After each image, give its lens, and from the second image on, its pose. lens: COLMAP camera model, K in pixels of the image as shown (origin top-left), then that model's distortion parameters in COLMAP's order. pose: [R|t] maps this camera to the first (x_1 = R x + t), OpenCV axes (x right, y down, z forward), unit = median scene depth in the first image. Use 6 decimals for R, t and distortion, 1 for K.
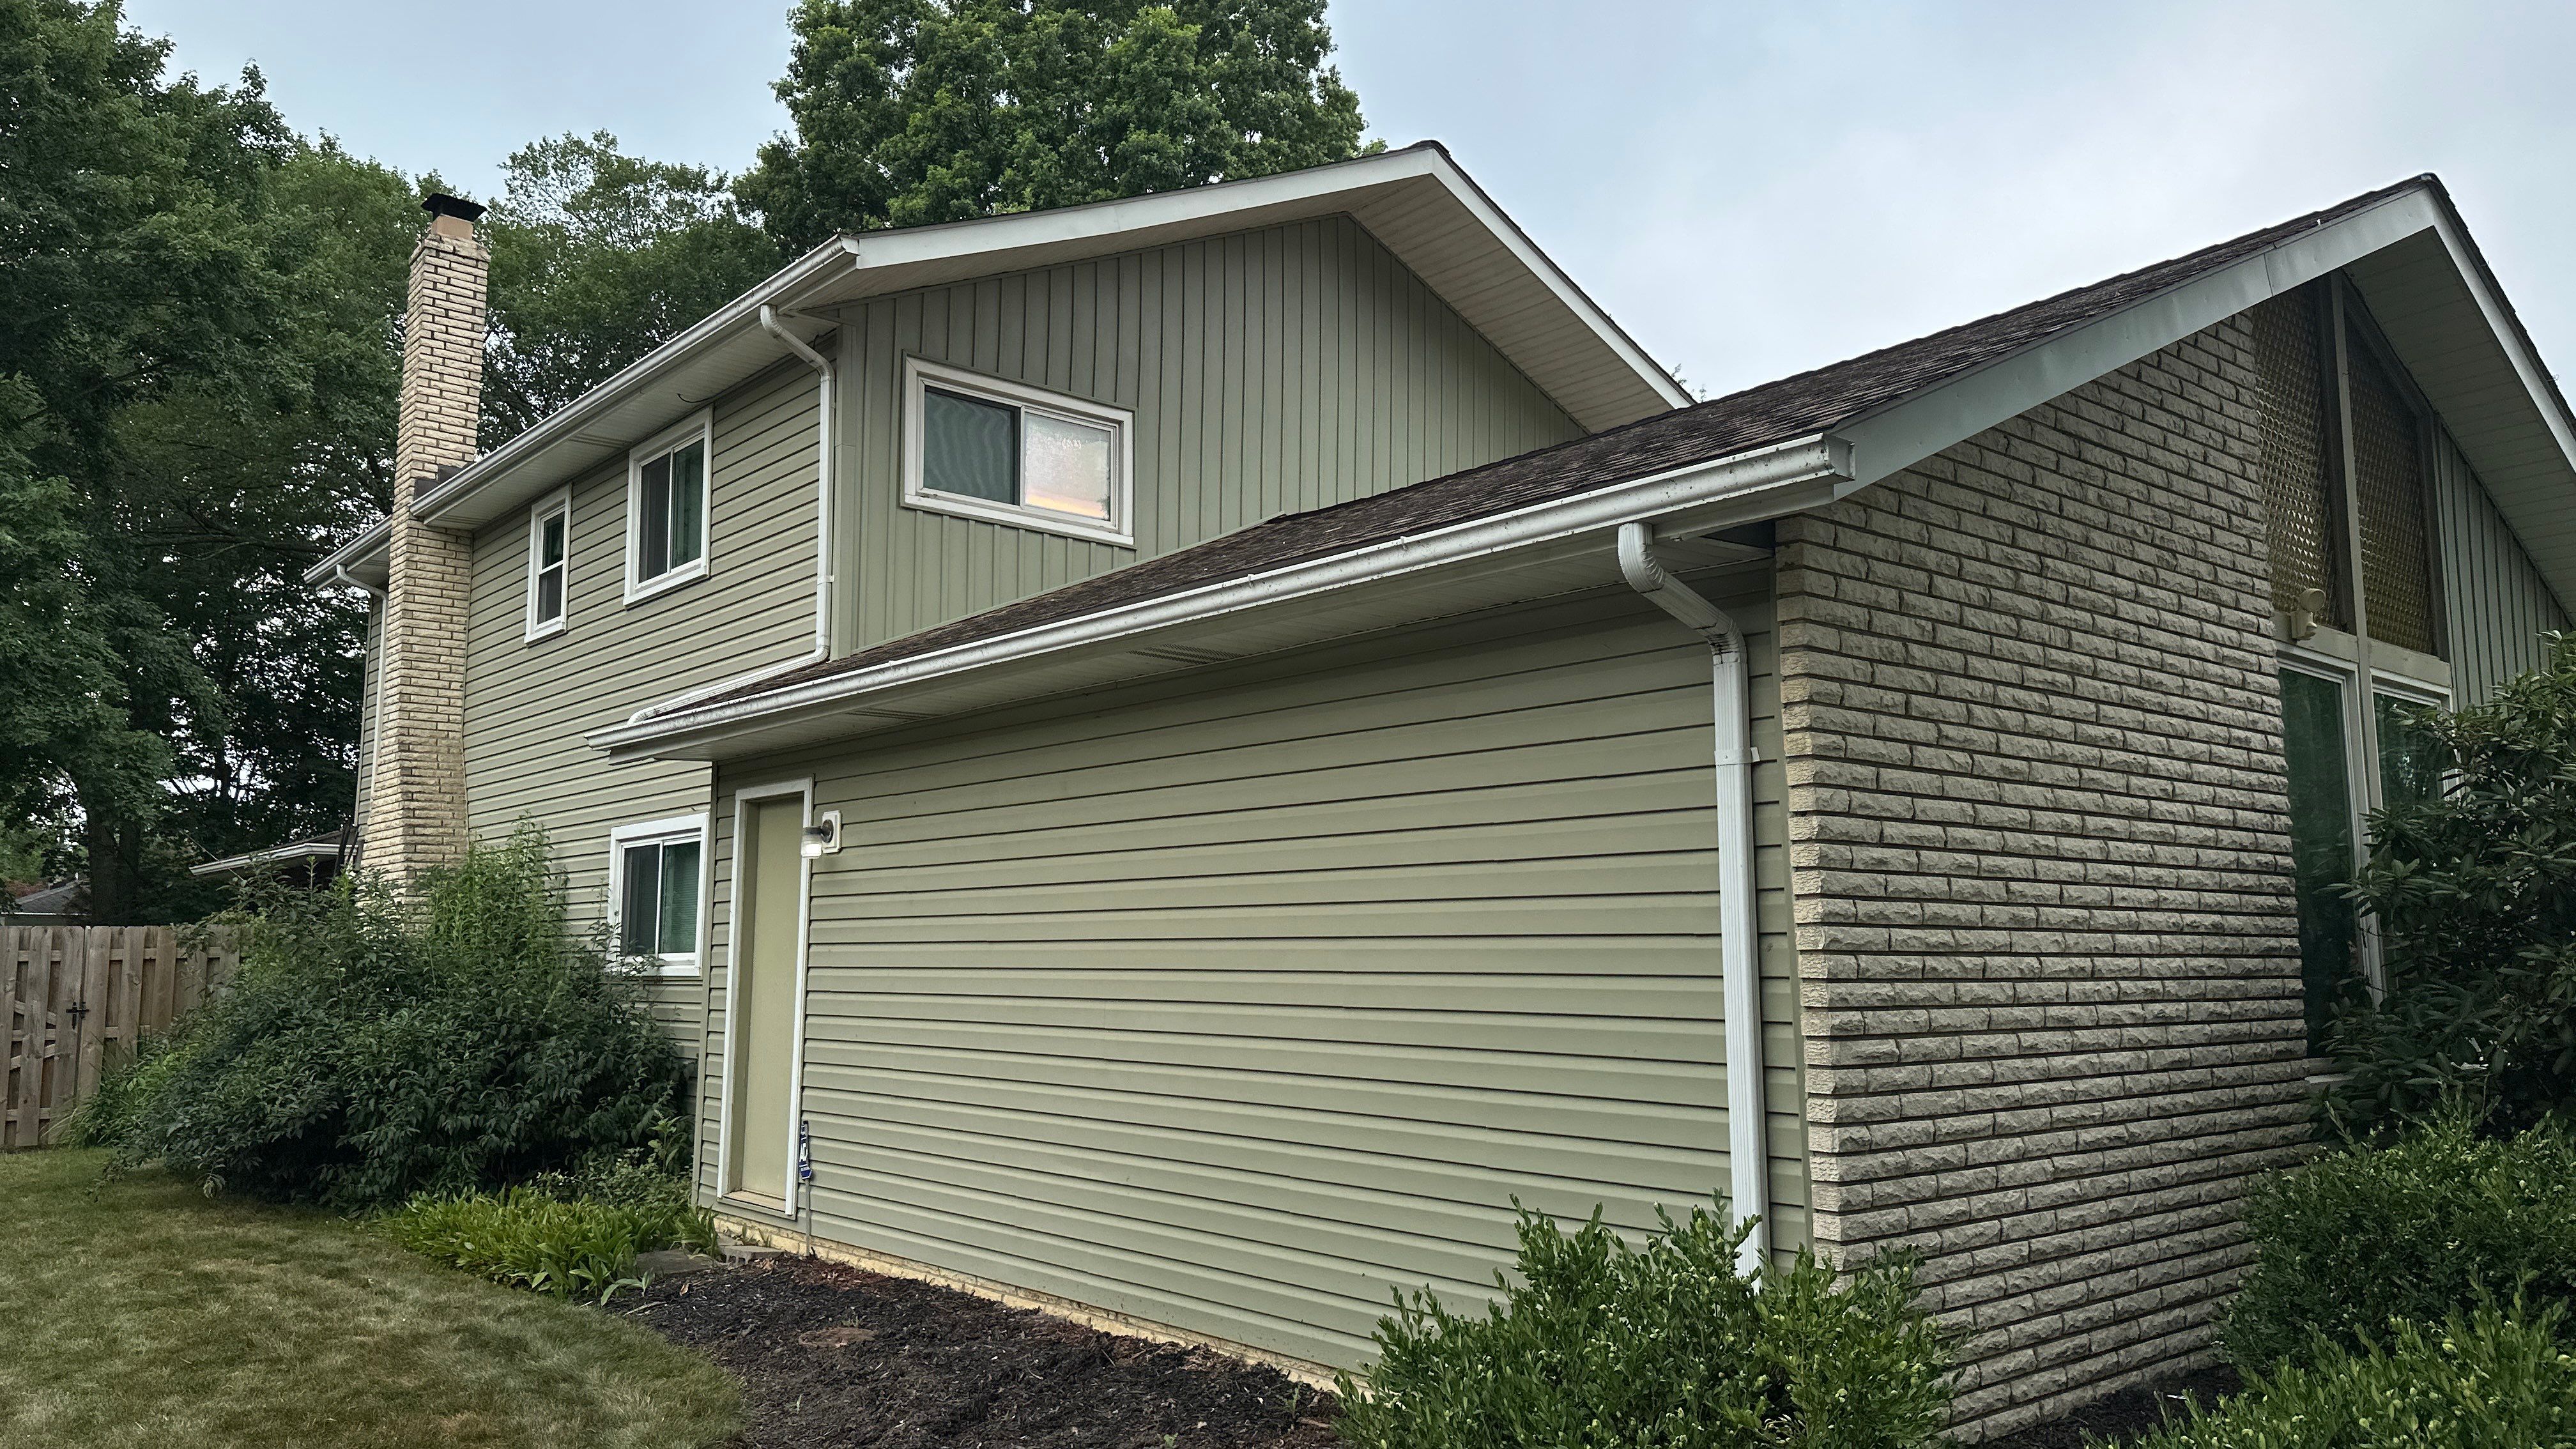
lens RADIAL K [[1844.6, 0, 1326.7], [0, 1844.6, 775.6], [0, 0, 1]] dist [0.103016, -0.006491]
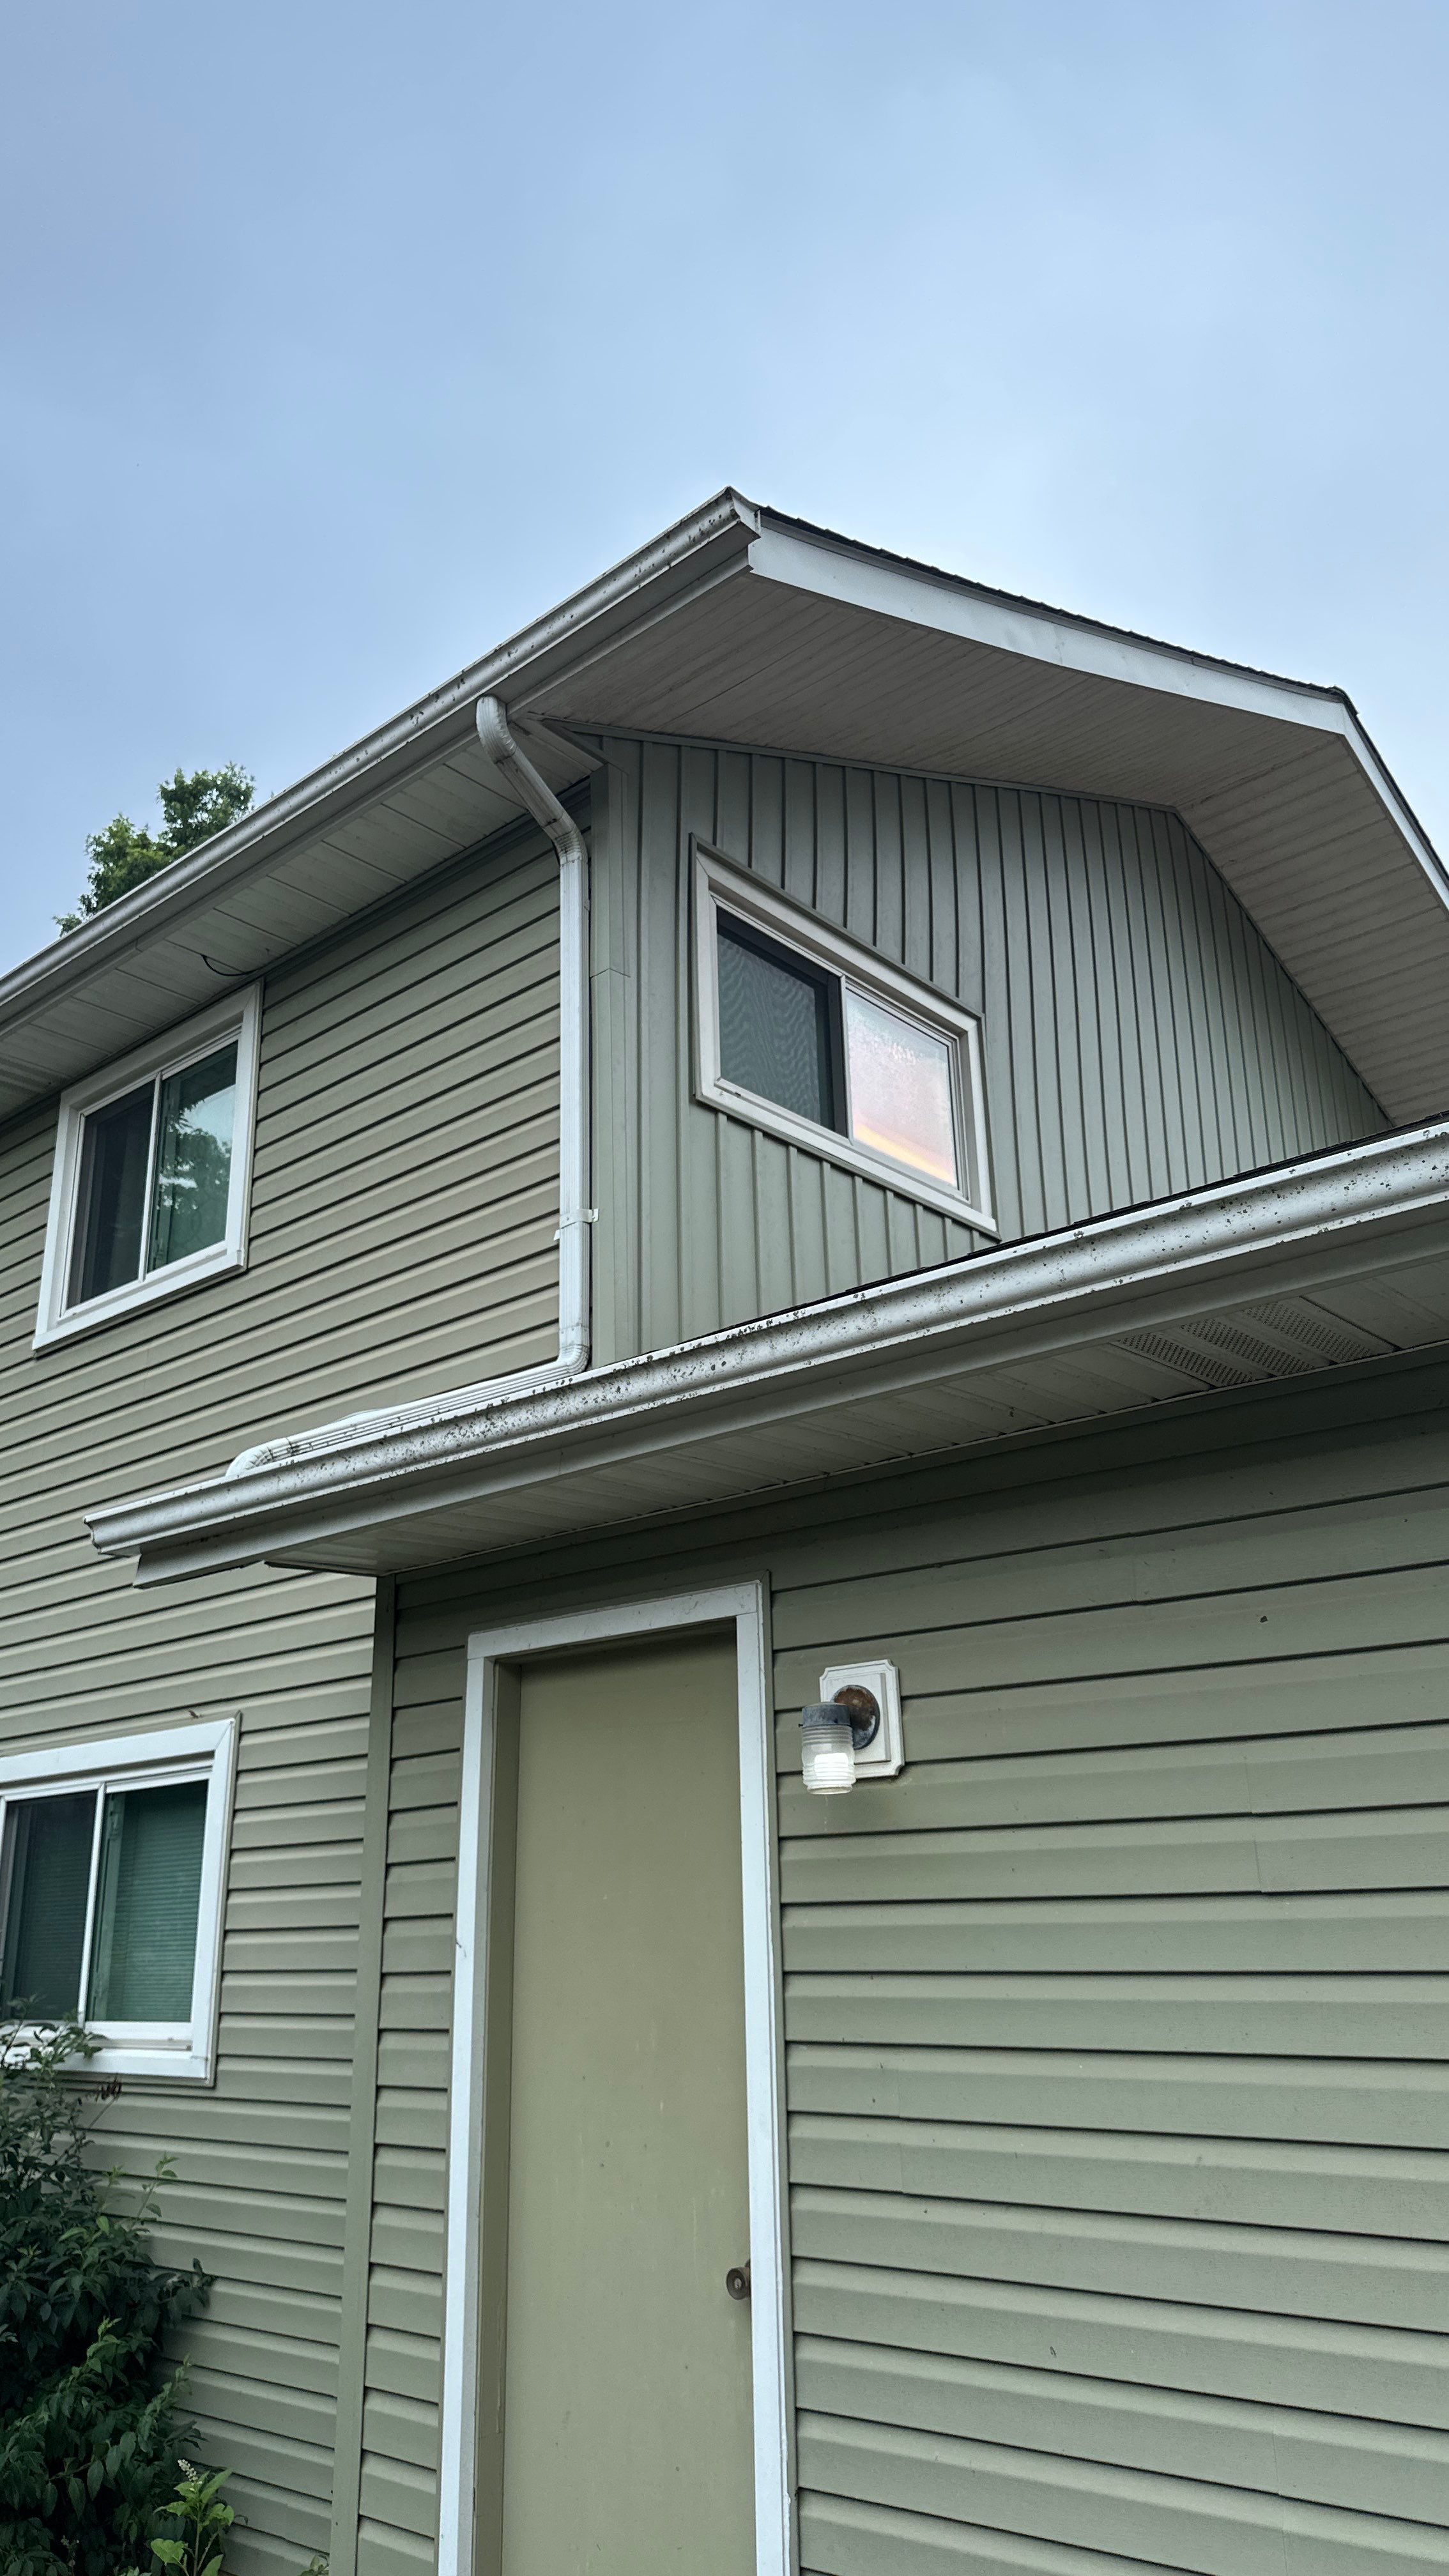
lens RADIAL K [[1844.6, 0, 722.6], [0, 1844.6, 1304.0], [0, 0, 1]] dist [0.103016, -0.006491]
pose [[0.992768, 0.025160, 0.117385, -0.264028], [0.001740, 0.974674, -0.223626, 0.025003], [-0.120038, 0.222213, 0.967581, 0.479391]]
